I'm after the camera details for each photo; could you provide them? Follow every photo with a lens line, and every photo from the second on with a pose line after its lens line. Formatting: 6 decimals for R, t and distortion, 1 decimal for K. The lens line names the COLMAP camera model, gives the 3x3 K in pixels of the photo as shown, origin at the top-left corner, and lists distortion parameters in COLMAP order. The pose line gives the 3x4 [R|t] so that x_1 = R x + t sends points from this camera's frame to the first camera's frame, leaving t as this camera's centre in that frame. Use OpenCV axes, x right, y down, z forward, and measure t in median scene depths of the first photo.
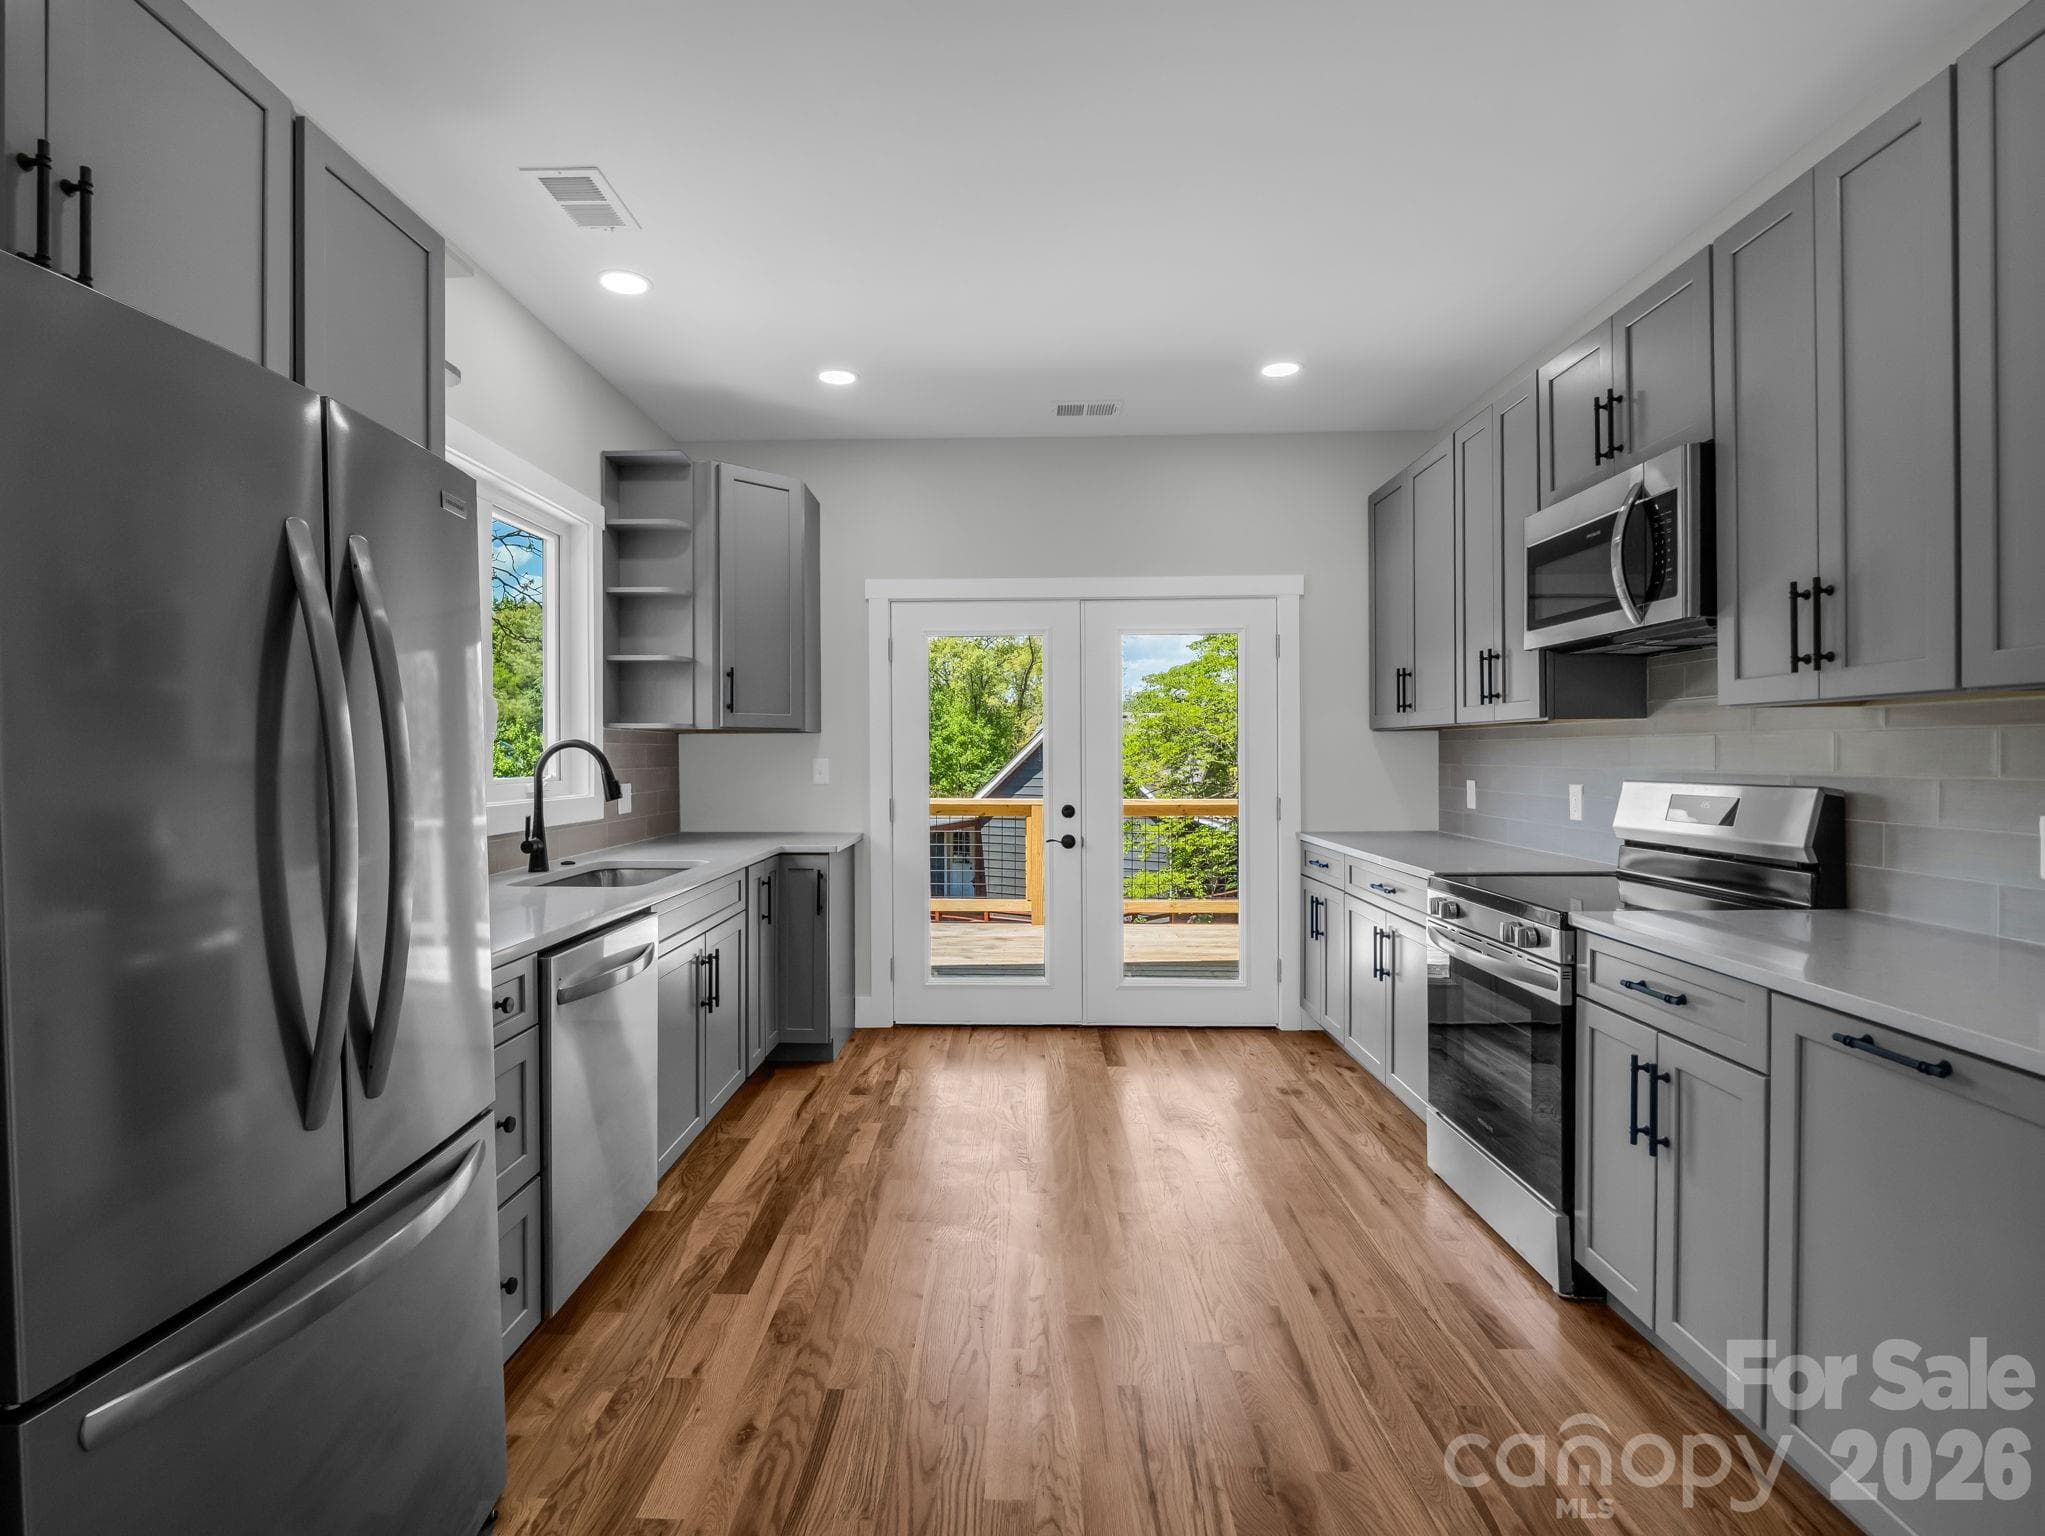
lens RADIAL K [[1010.6, 0, 996.0], [0, 1010.6, 763.2], [0, 0, 1]] dist [-0.012873, 0.000864]
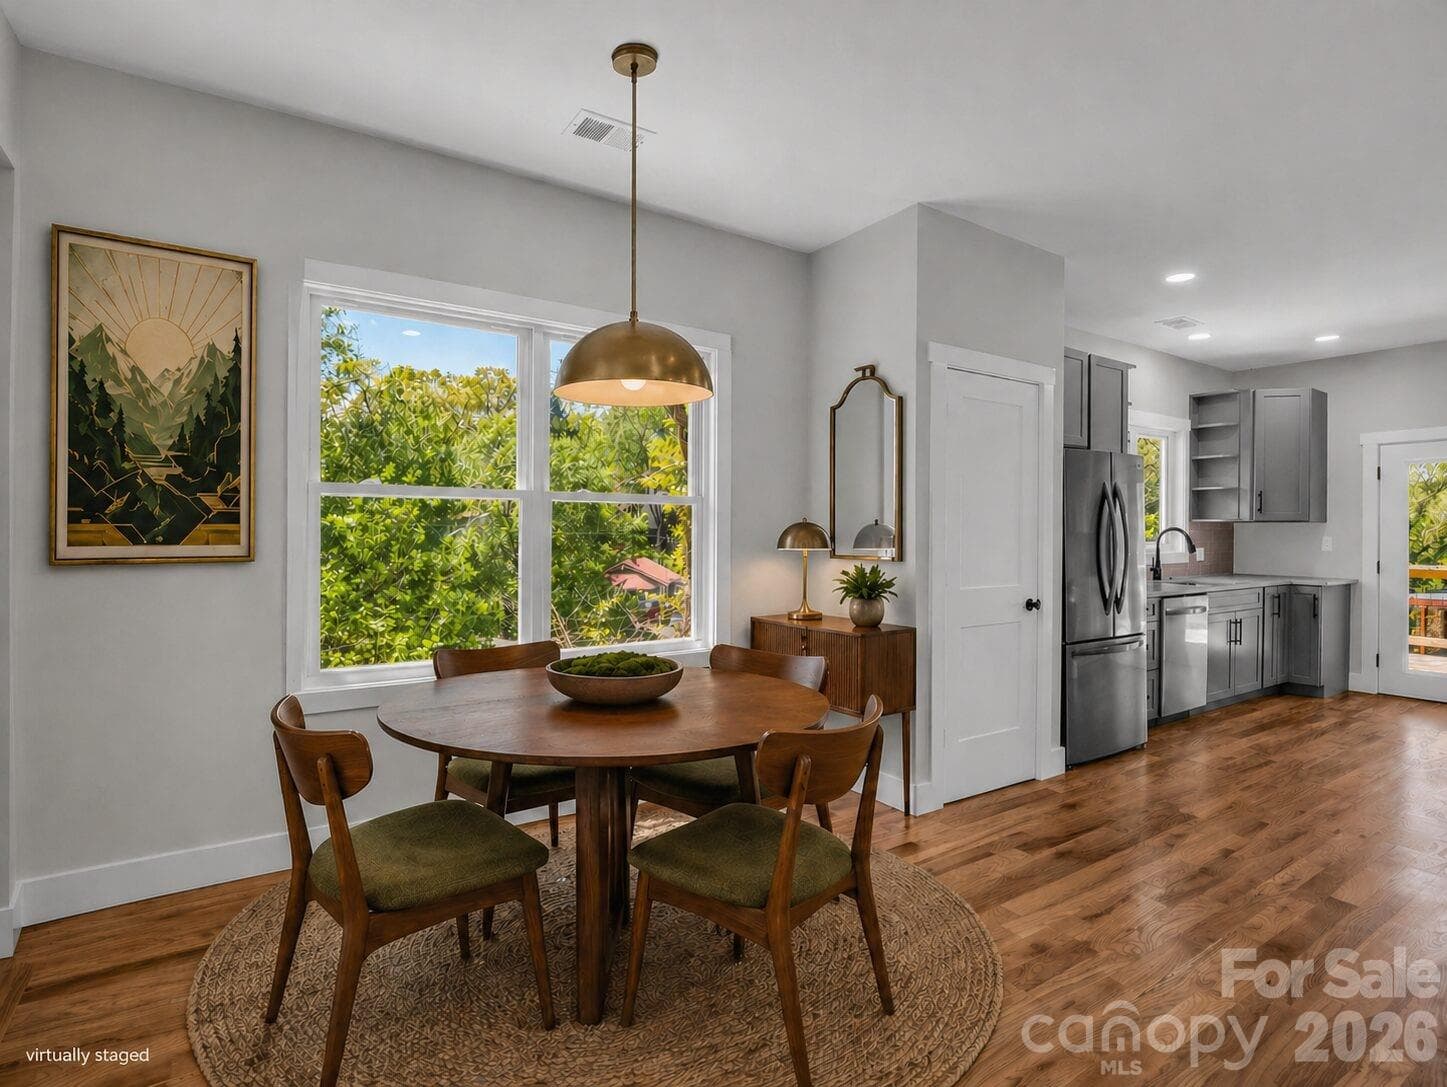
lens RADIAL K [[715.1, 0, 689.6], [0, 715.1, 543.1], [0, 0, 1]] dist [-0.012873, 0.000864]
pose [[0.545181, 0.012221, -0.838229, 0.328045], [-0.010796, 0.999913, 0.007557, 0.012151], [0.838249, 0.004929, 0.545266, -0.783716]]
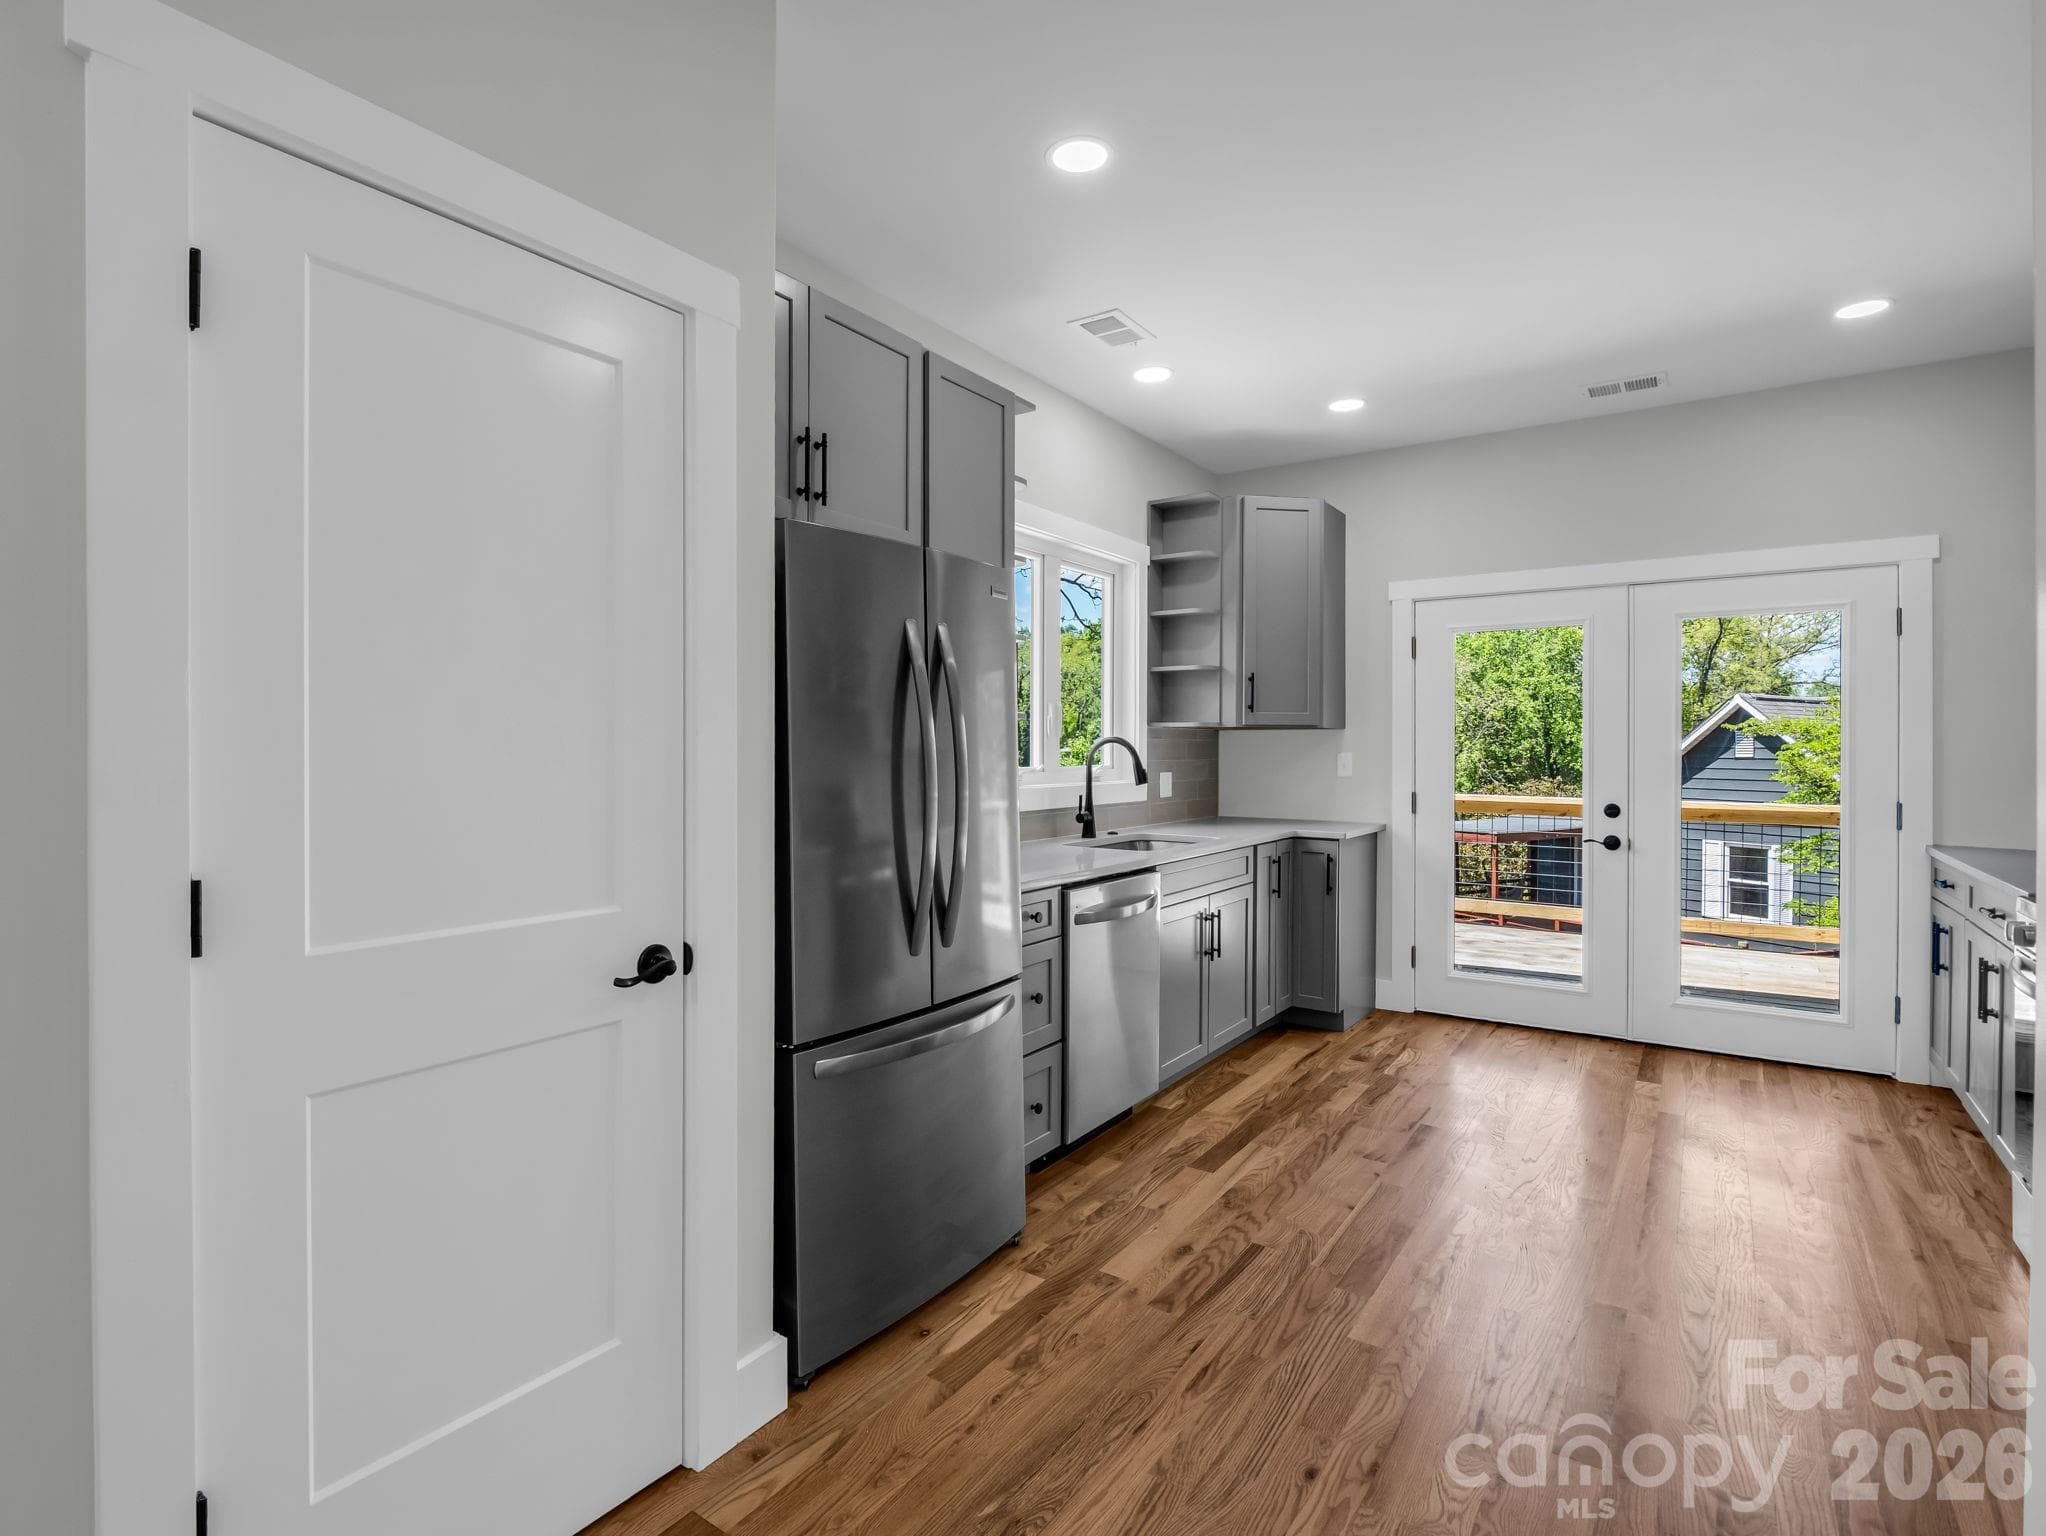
lens RADIAL K [[1026.9, 0, 968.2], [0, 1026.9, 755.3], [0, 0, 1]] dist [-0.004526, -0.002483]
pose [[0.820968, 0.007839, -0.570921, 0.150660], [-0.008742, 0.999961, 0.001159, 0.000396], [0.570907, 0.004039, 0.821004, -0.155278]]
